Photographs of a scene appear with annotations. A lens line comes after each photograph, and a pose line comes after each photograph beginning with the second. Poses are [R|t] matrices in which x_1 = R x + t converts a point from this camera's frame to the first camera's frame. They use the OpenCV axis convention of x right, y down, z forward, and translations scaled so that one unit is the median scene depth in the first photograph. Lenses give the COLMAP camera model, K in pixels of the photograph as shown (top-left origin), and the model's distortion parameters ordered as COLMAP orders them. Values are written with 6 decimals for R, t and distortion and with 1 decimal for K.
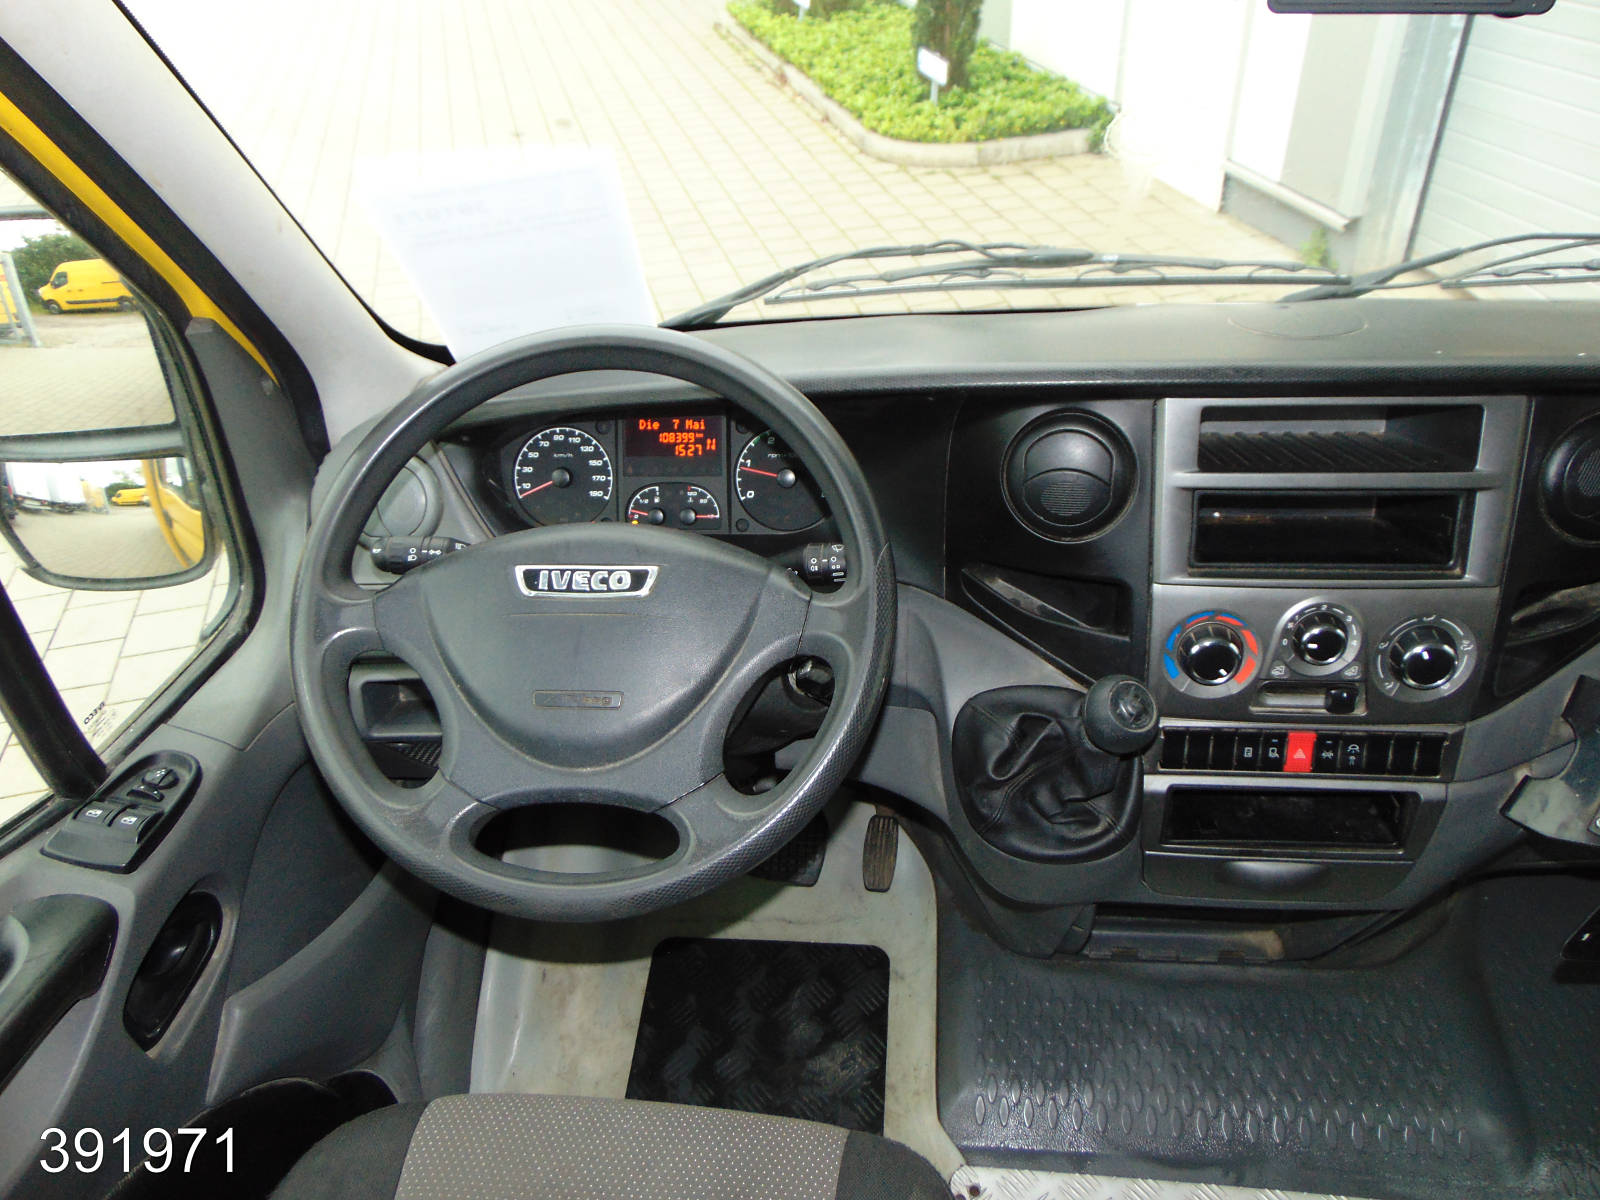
lens RADIAL K [[1164.6, 0, 800.0], [0, 1164.6, 600.0], [0, 0, 1]] dist [-0.058222, 0.087964]
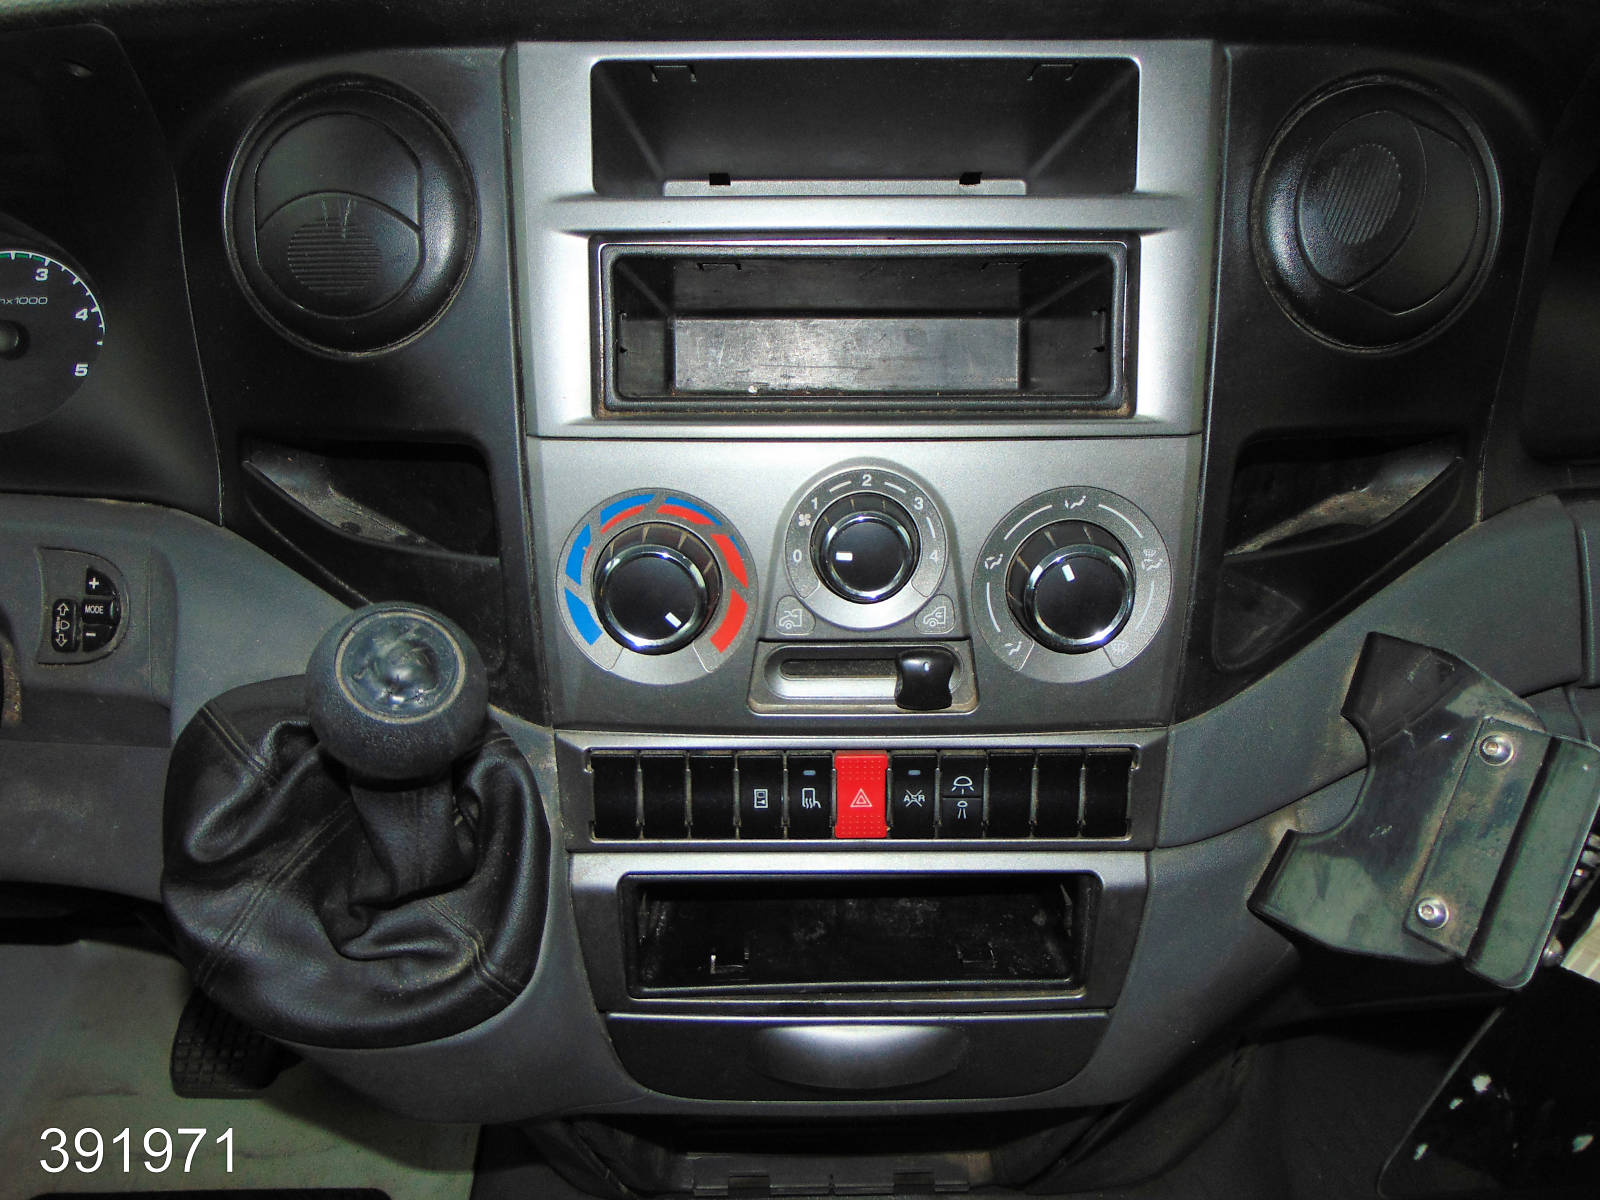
lens RADIAL K [[1157.2, 0, 800.0], [0, 1157.2, 600.0], [0, 0, 1]] dist [0.004837, 0.004919]
pose [[0.992047, 0.002489, 0.125842, 0.344114], [0.015080, 0.990251, -0.138472, 0.117354], [-0.124960, 0.139269, 0.982339, 0.500308]]
